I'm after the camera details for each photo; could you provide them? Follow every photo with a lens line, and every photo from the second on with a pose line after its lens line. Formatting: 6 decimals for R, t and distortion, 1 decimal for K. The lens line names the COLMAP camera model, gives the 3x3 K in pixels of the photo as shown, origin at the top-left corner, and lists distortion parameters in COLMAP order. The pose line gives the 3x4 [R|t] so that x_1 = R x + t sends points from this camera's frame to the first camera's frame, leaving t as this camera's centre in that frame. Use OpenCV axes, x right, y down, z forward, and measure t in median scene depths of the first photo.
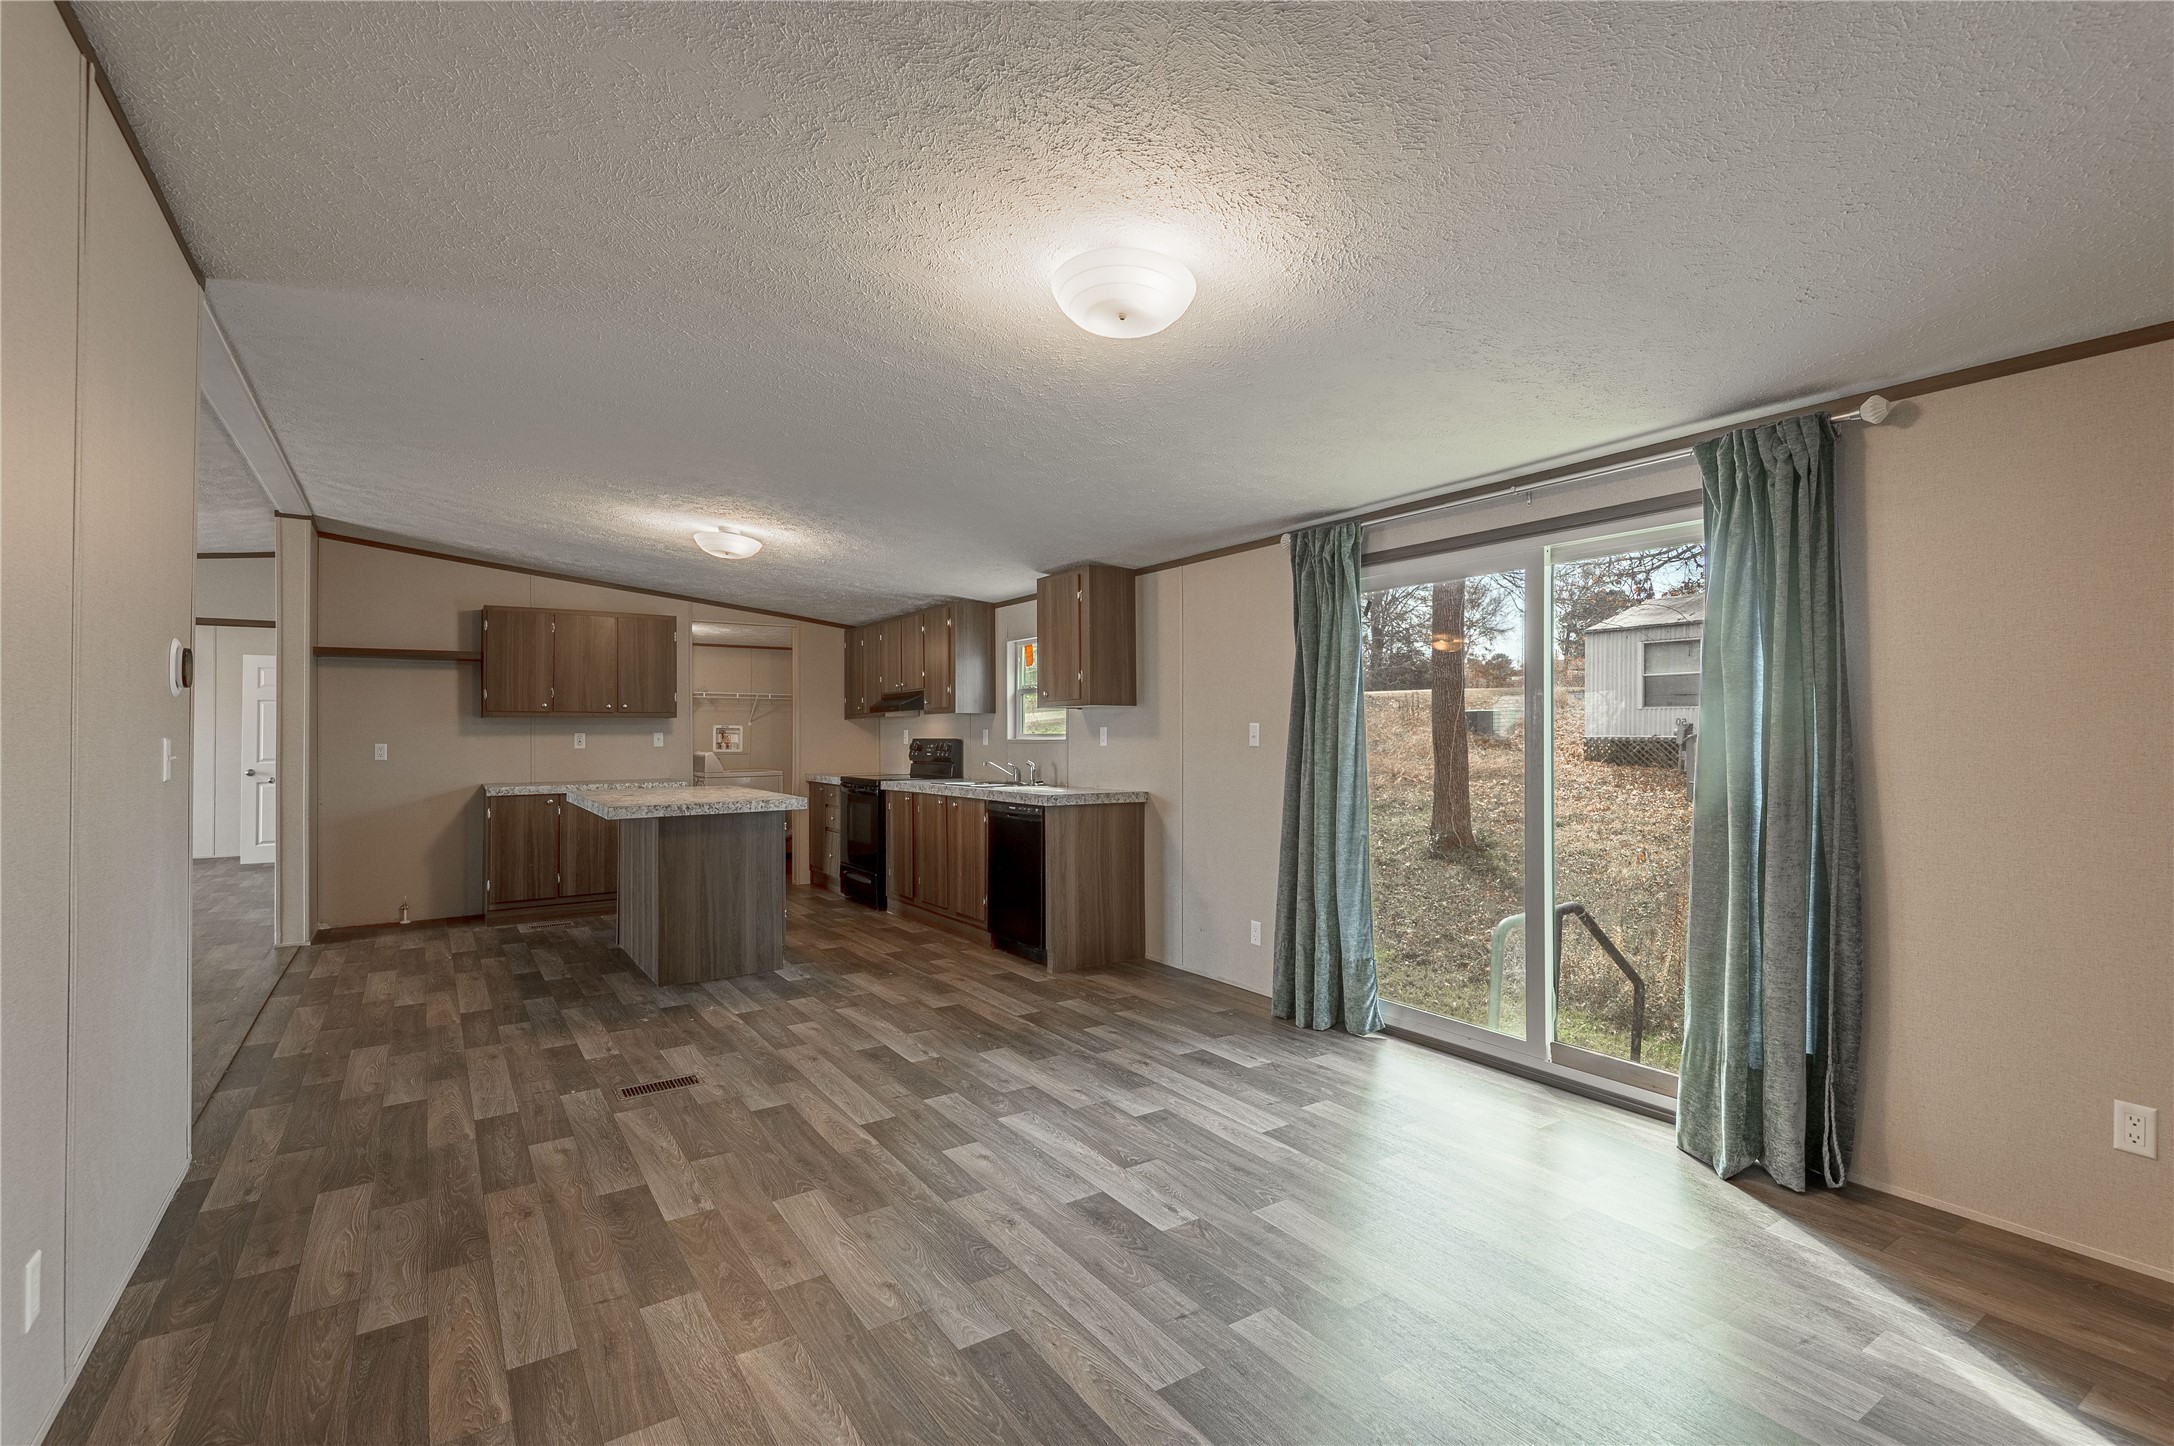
lens RADIAL K [[1022.5, 0, 1119.7], [0, 1022.5, 711.8], [0, 0, 1]] dist [0.026297, -0.013128]
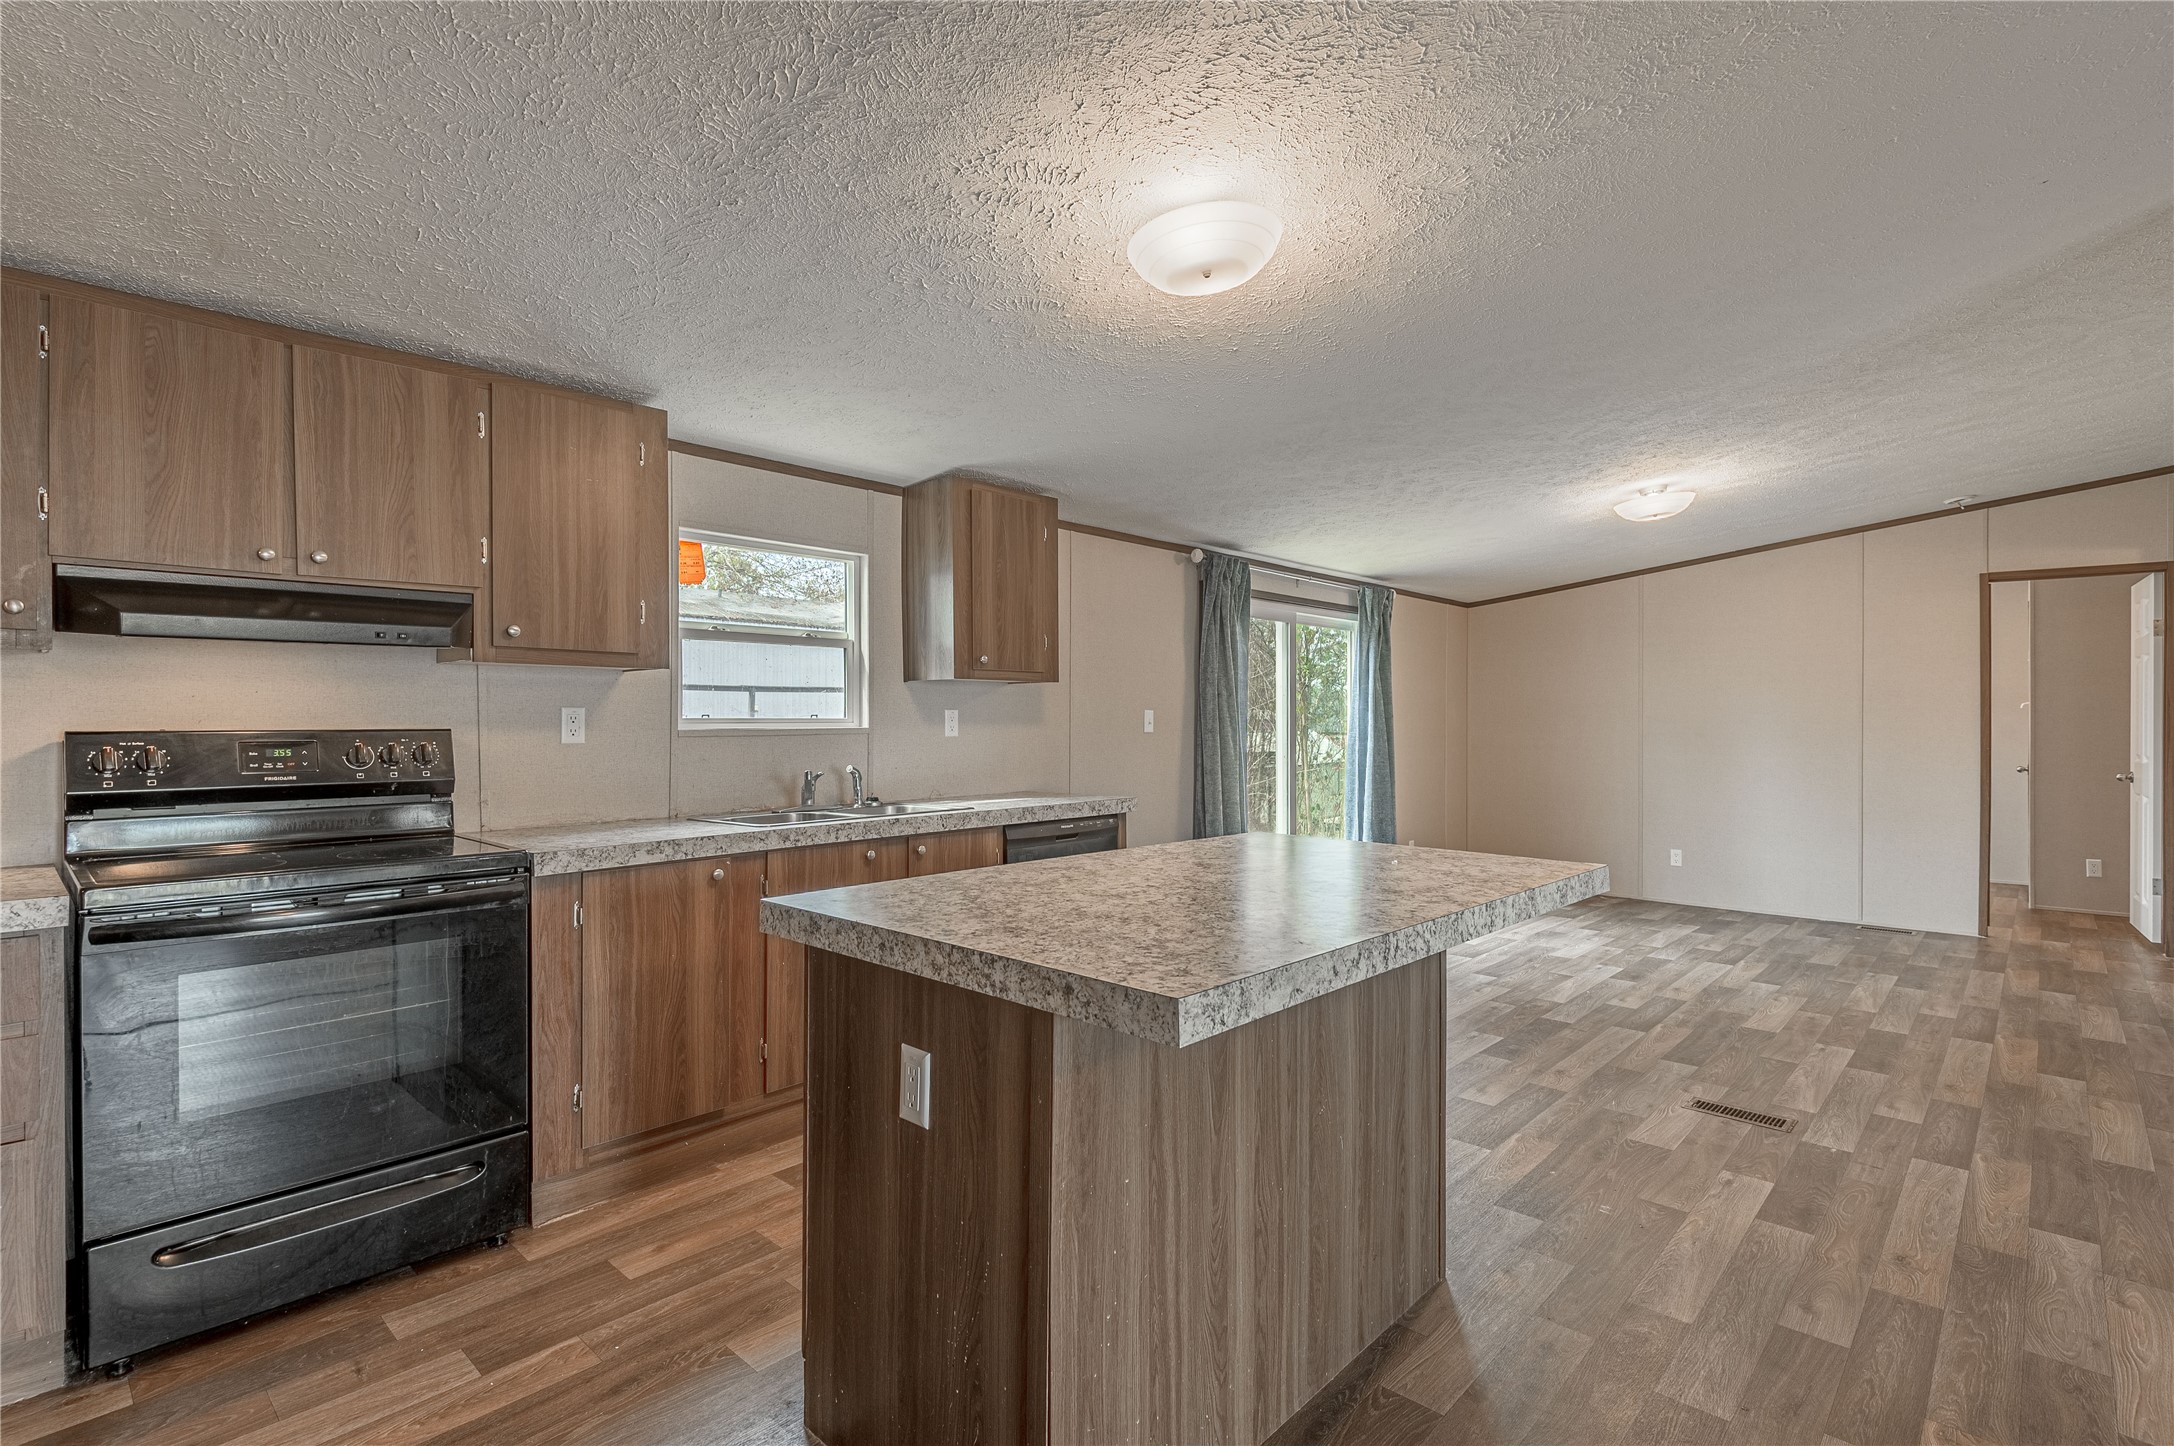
lens RADIAL K [[1022.5, 0, 1070.2], [0, 1022.5, 729.8], [0, 0, 1]] dist [0.026297, -0.013128]
pose [[-0.213957, -0.007160, 0.976817, -1.108764], [-0.017607, 0.999839, 0.003472, 0.031952], [-0.976684, -0.016456, -0.214049, 1.633716]]
